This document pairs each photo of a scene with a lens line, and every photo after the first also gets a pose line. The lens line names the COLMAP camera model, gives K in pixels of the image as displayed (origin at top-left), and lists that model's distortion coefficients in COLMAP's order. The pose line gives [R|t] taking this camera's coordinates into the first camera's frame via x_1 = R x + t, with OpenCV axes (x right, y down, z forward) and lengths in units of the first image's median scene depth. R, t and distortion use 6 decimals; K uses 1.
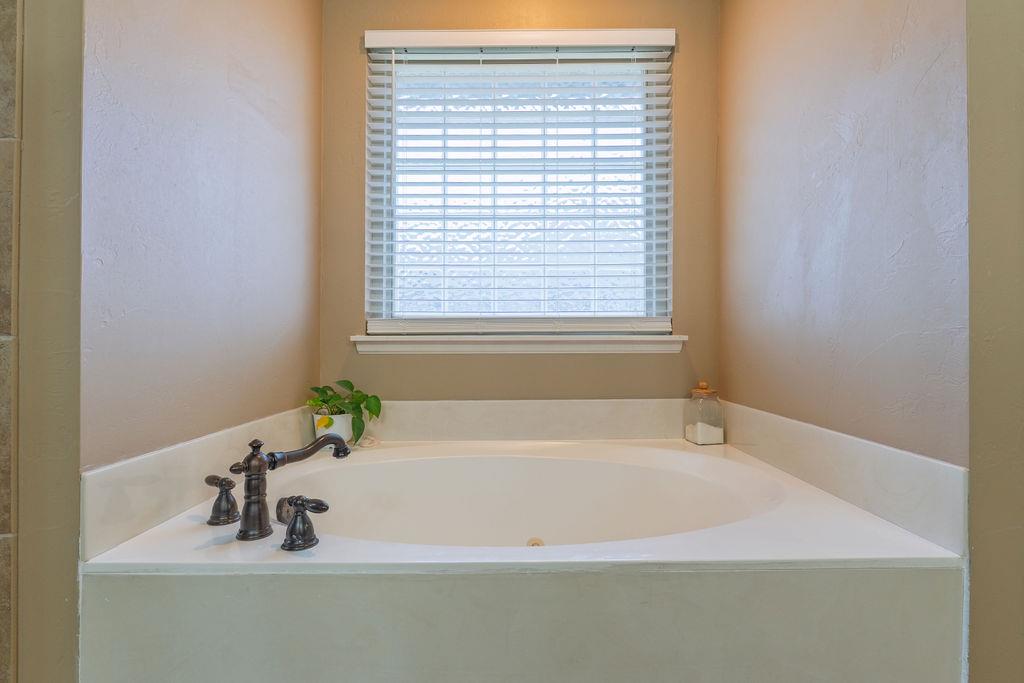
lens RADIAL K [[472.2, 0, 511.2], [0, 472.2, 343.2], [0, 0, 1]] dist [-0.011059, 0.001098]
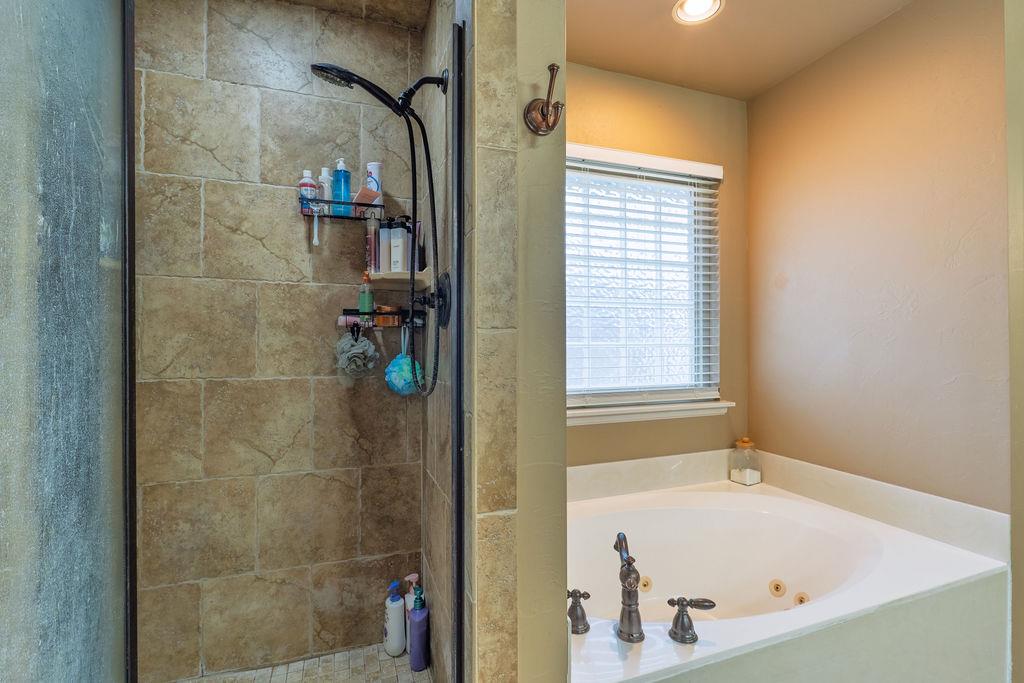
lens RADIAL K [[472.2, 0, 508.9], [0, 472.2, 339.6], [0, 0, 1]] dist [-0.011059, 0.001098]
pose [[0.938260, -0.000731, 0.345930, -0.692436], [0.002873, 0.999980, -0.005679, -0.192810], [-0.345919, 0.006322, 0.938243, -0.019352]]
